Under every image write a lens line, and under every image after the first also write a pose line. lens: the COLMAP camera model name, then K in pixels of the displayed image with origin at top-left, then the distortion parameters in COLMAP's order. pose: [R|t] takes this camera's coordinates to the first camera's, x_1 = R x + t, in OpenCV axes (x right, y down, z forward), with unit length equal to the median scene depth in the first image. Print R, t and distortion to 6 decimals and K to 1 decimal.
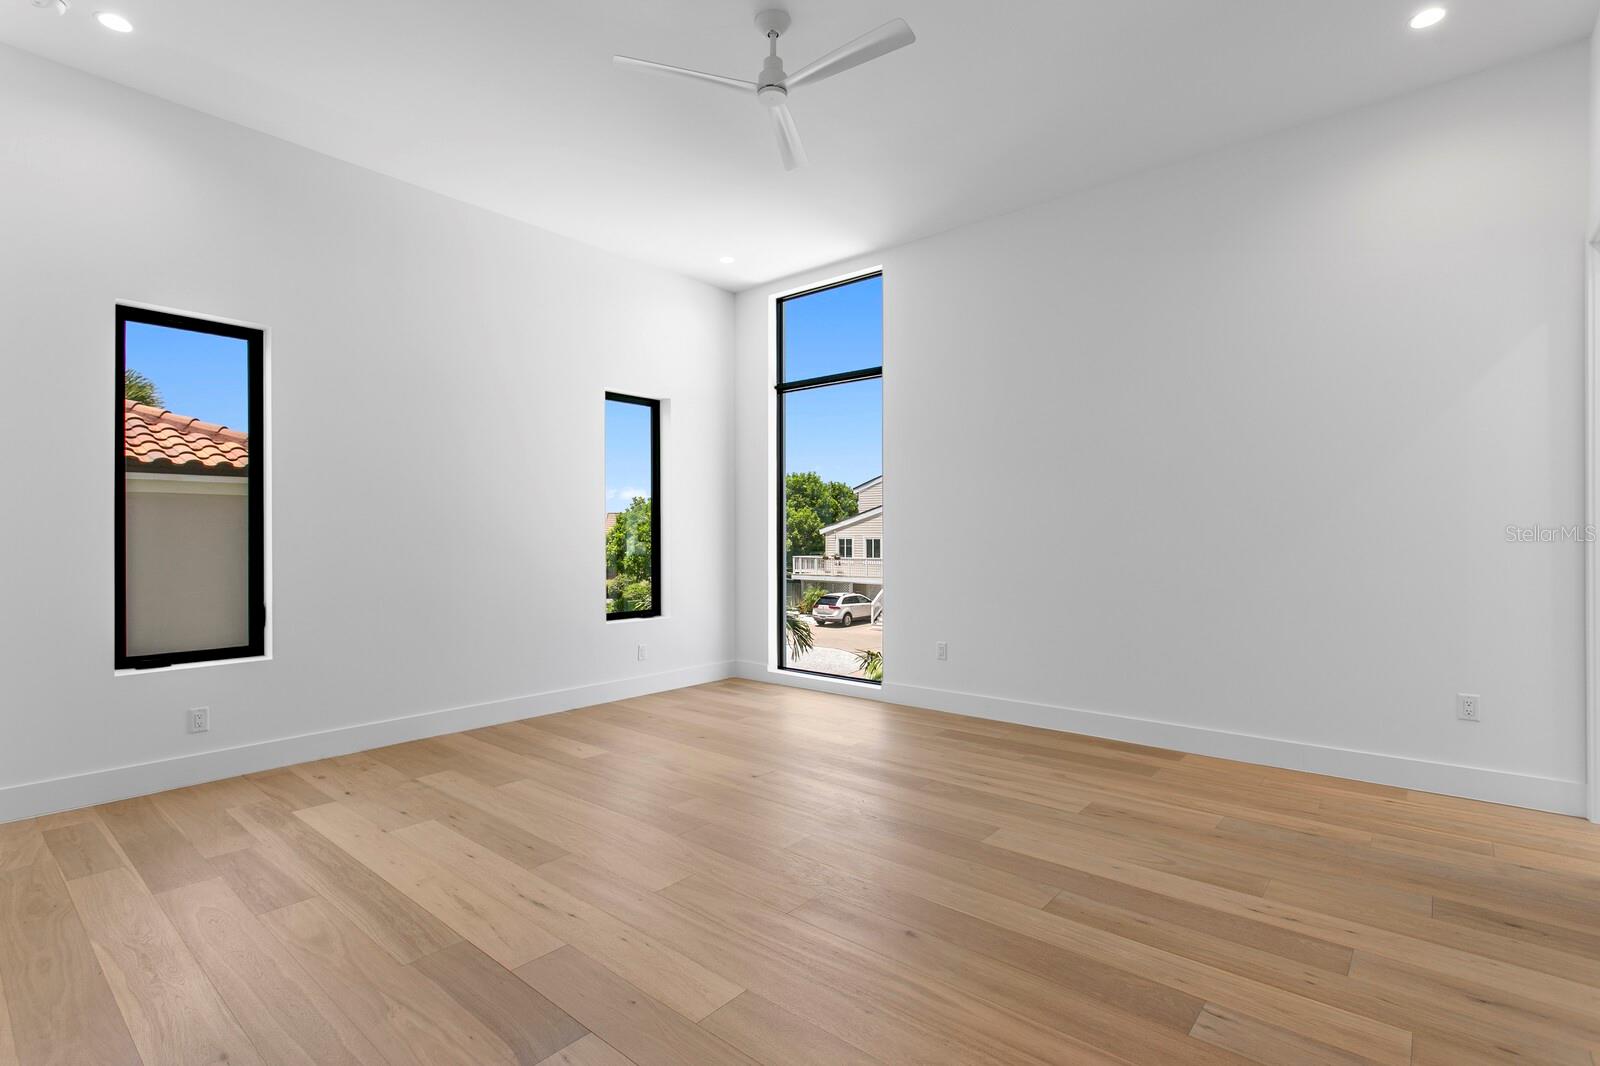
lens RADIAL K [[756.2, 0, 799.4], [0, 756.2, 535.4], [0, 0, 1]] dist [-0.001005, 0.000740]
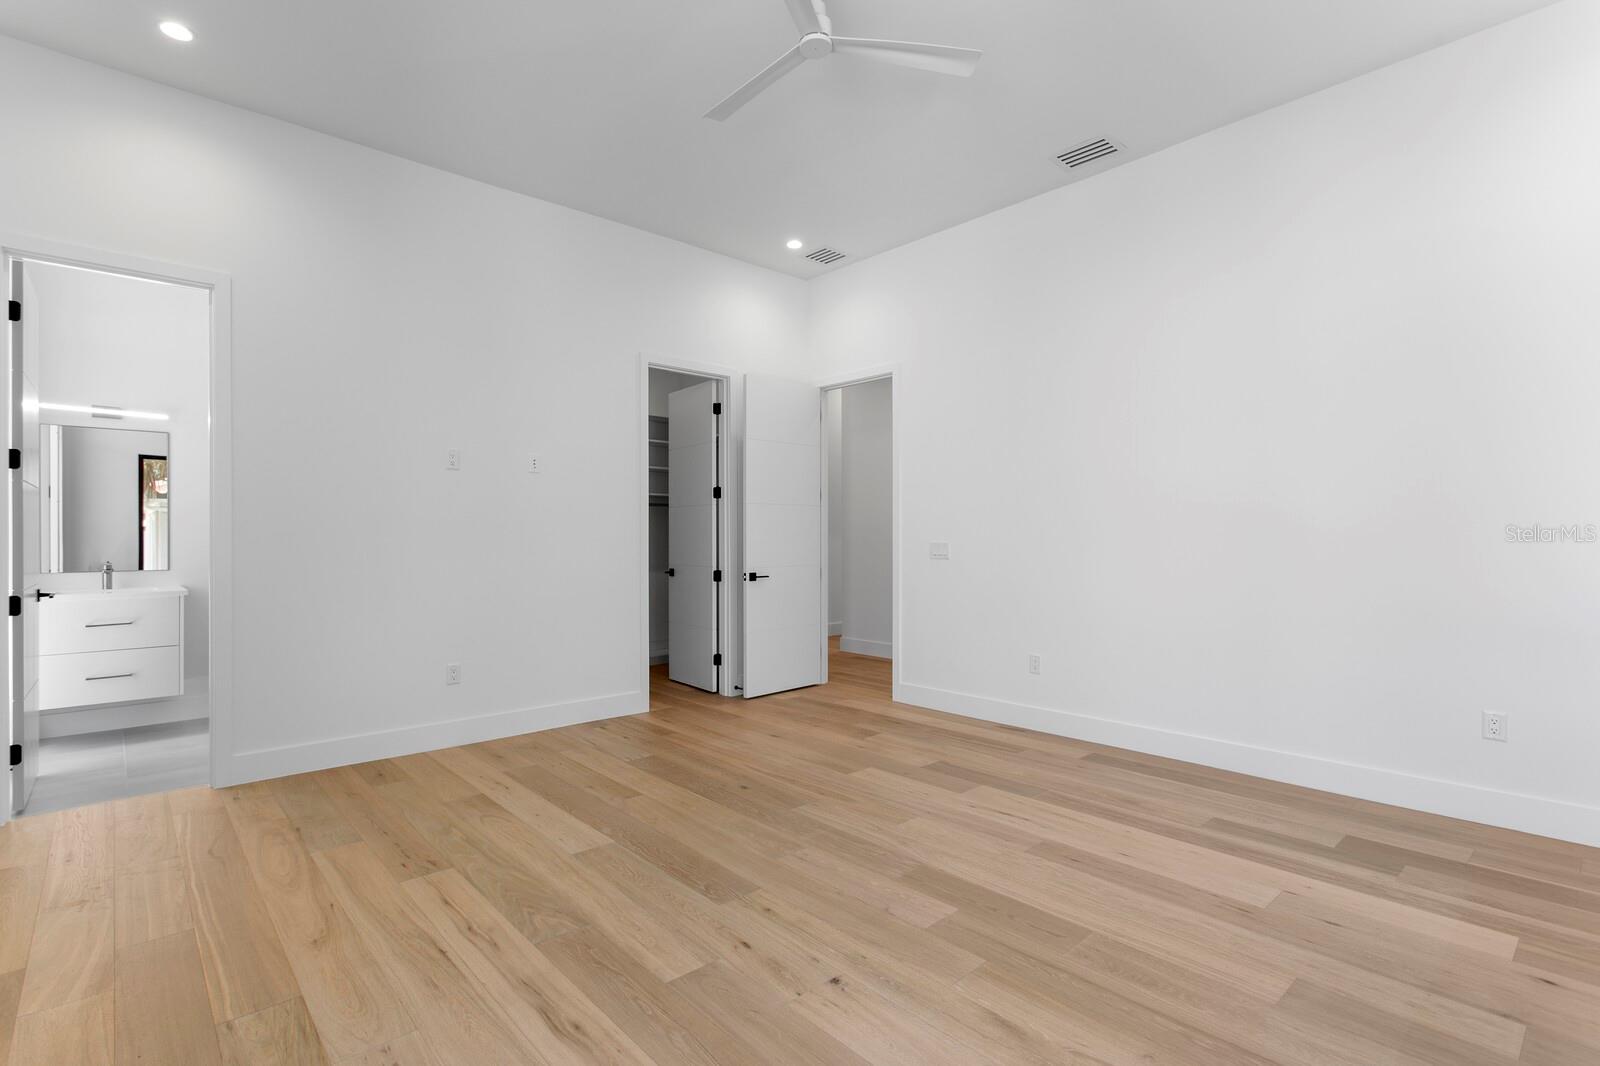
lens RADIAL K [[756.2, 0, 798.9], [0, 756.2, 535.7], [0, 0, 1]] dist [-0.001005, 0.000740]
pose [[-0.992054, 0.005411, 0.125695, -0.125922], [0.004760, 0.999974, -0.005476, 0.006367], [-0.125721, -0.004834, -0.992054, 1.885078]]
